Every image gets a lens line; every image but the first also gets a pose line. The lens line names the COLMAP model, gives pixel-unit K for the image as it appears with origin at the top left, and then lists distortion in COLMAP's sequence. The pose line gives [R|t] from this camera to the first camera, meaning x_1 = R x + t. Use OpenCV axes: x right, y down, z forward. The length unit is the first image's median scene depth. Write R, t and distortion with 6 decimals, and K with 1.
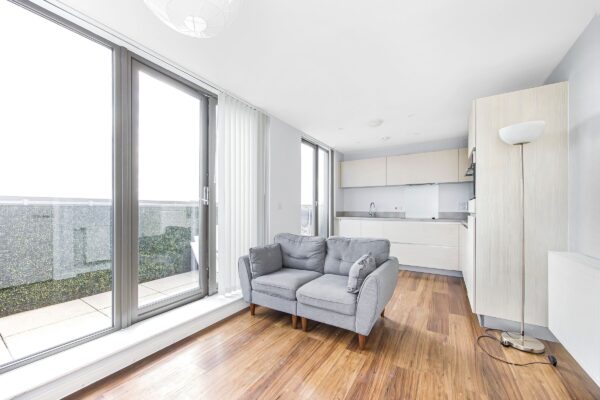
lens RADIAL K [[236.0, 0, 298.3], [0, 236.0, 207.7], [0, 0, 1]] dist [-0.000692, -0.000118]
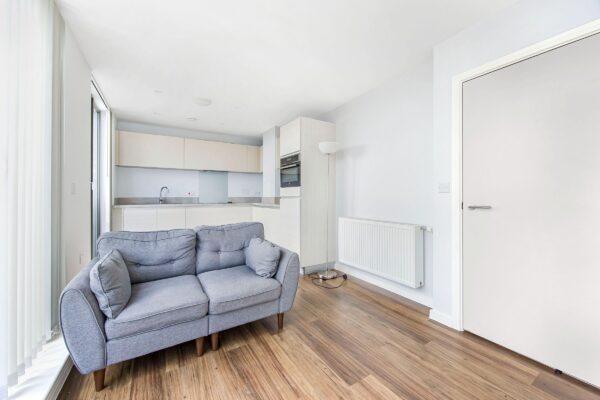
lens RADIAL K [[232.9, 0, 299.2], [0, 232.9, 192.3], [0, 0, 1]] dist [-0.000846, -0.000099]
pose [[0.444023, 0.008766, 0.895973, -0.481950], [-0.003577, 0.999962, -0.008011, 0.008386], [-0.896008, 0.000352, 0.444037, 0.364874]]
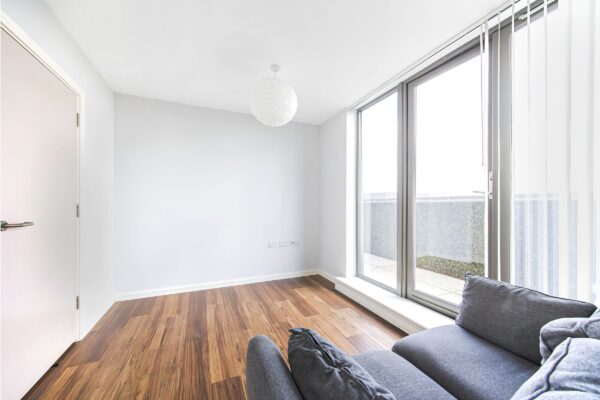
lens RADIAL K [[236.0, 0, 298.3], [0, 236.0, 207.7], [0, 0, 1]] dist [-0.000692, -0.000118]
pose [[-0.571857, 0.002480, -0.820350, 0.537731], [0.006442, 0.999978, -0.001467, 0.014441], [0.820328, -0.006123, -0.571860, 1.022920]]
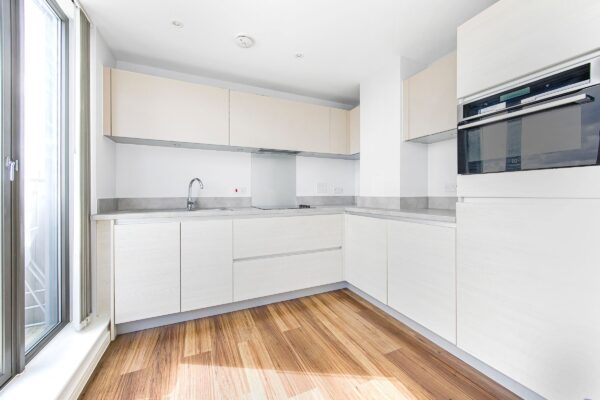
lens RADIAL K [[232.9, 0, 299.2], [0, 232.9, 192.3], [0, 0, 1]] dist [-0.000846, -0.000099]
pose [[0.553016, -0.003616, 0.833163, 0.075714], [0.000201, 0.999991, 0.004207, 0.008909], [-0.833171, -0.002159, 0.553011, 1.163464]]
